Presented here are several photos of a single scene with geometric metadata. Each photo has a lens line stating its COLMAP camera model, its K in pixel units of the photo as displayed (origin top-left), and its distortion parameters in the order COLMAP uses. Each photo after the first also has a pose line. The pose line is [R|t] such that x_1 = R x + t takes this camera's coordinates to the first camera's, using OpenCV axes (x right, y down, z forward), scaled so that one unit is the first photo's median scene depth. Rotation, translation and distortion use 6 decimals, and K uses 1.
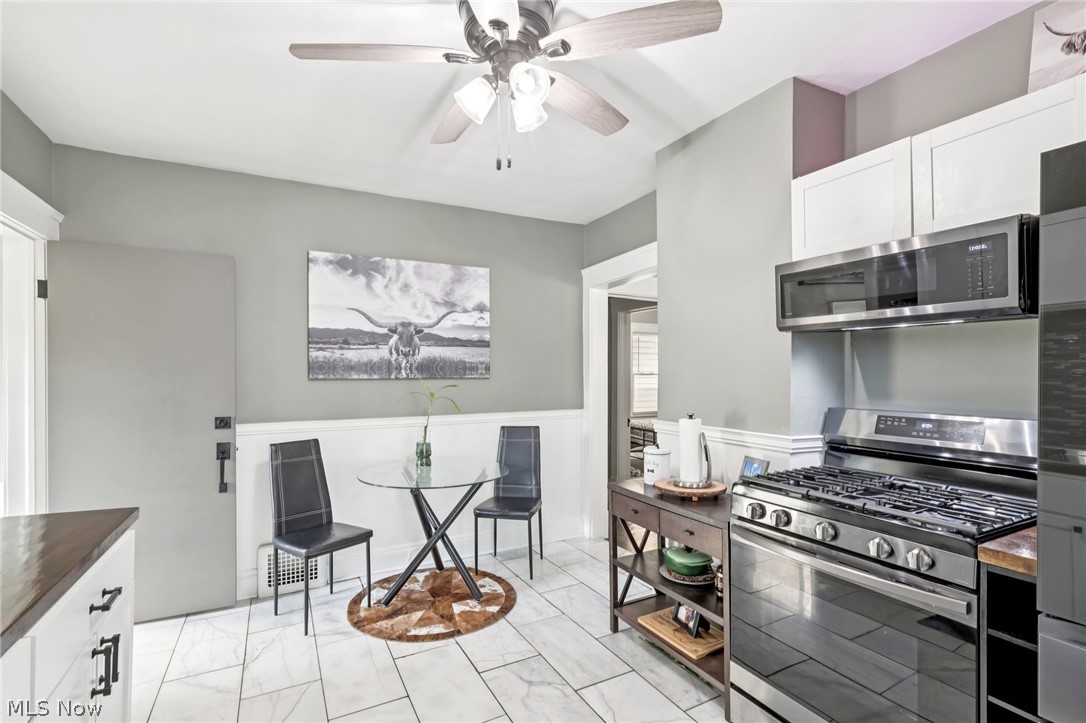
lens RADIAL K [[506.4, 0, 549.9], [0, 506.4, 368.3], [0, 0, 1]] dist [-0.004234, 0.001820]
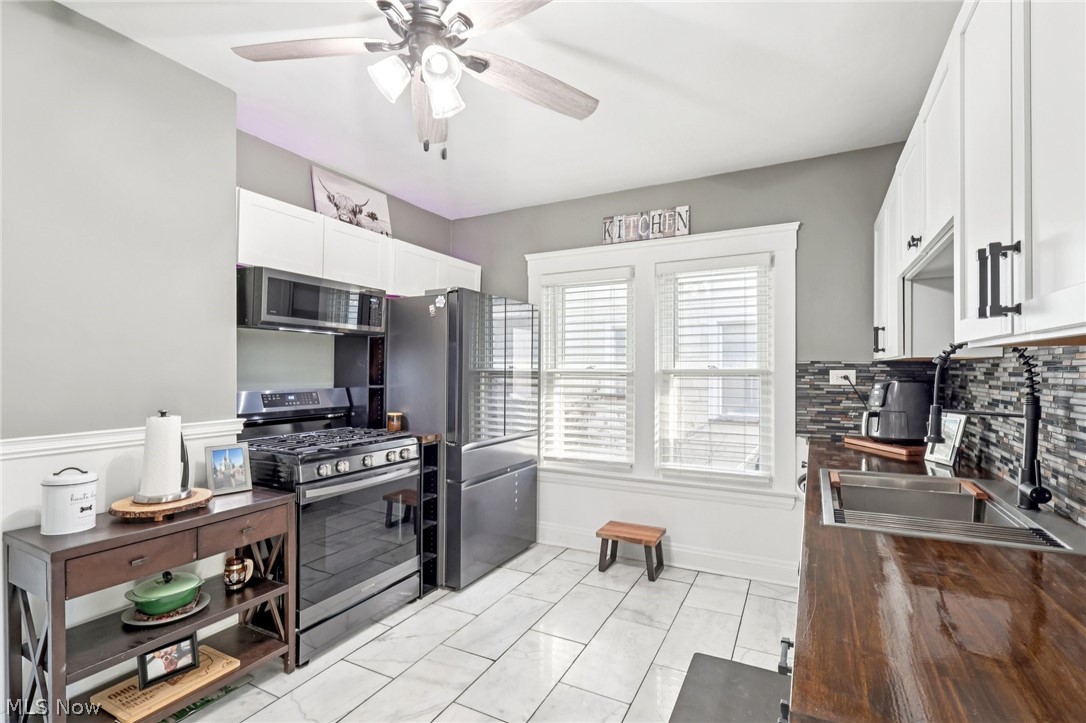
lens RADIAL K [[506.4, 0, 539.2], [0, 506.4, 367.7], [0, 0, 1]] dist [-0.004234, 0.001820]
pose [[-0.552784, 0.002193, 0.833322, -0.539961], [-0.008604, 0.999928, -0.008339, 0.017550], [-0.833280, -0.011780, -0.552725, 0.711971]]
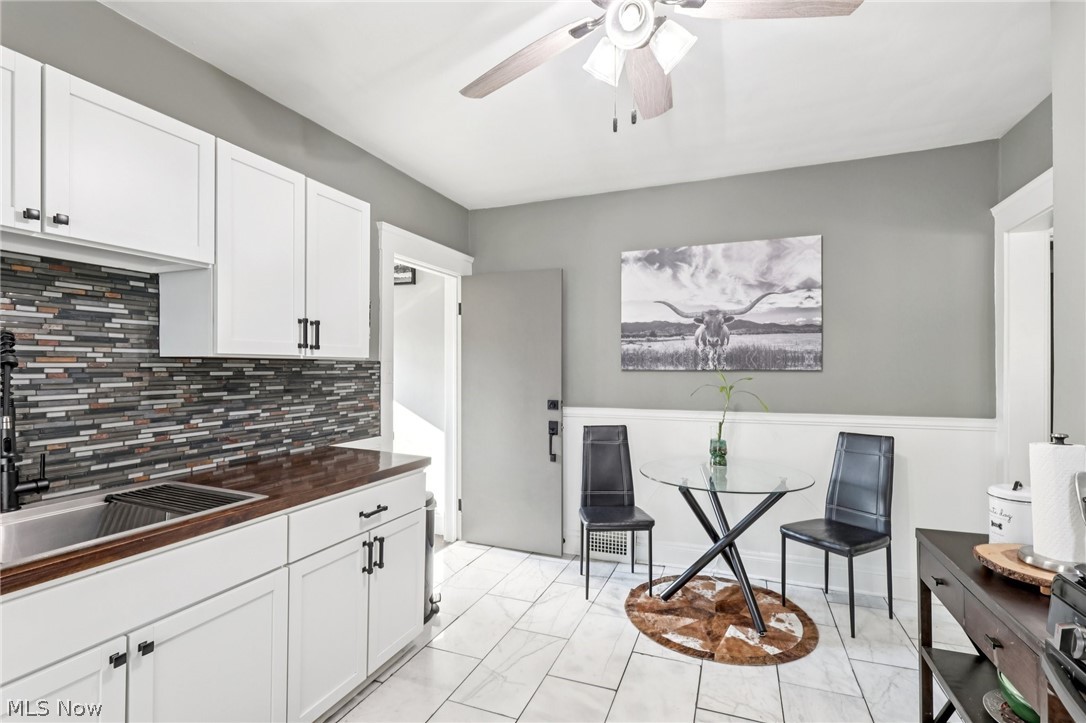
lens RADIAL K [[506.4, 0, 544.6], [0, 506.4, 363.3], [0, 0, 1]] dist [-0.004234, 0.001820]
pose [[0.646107, -0.004805, -0.763231, 0.252122], [0.005508, 0.999983, -0.001632, 0.007810], [0.763227, -0.003149, 0.646123, 0.170497]]
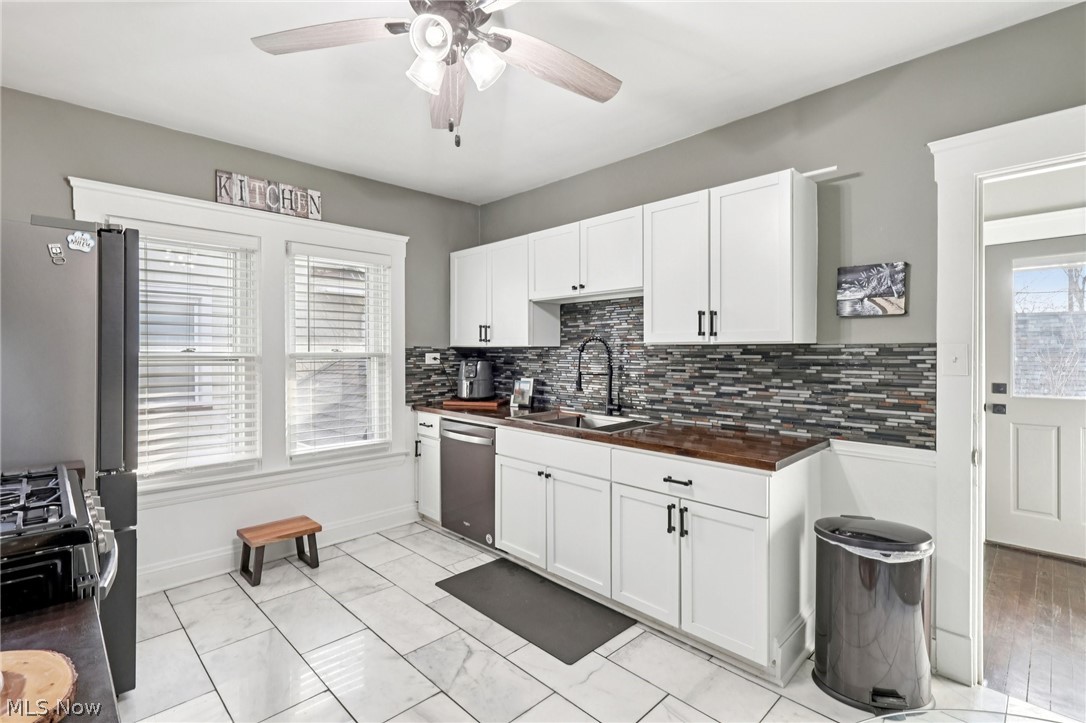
lens RADIAL K [[506.4, 0, 542.7], [0, 506.4, 352.6], [0, 0, 1]] dist [-0.004234, 0.001820]
pose [[-0.961578, -0.001602, -0.274526, 0.005245], [0.000438, 0.999973, -0.007371, 0.017371], [0.274530, -0.007208, -0.961551, 1.033320]]
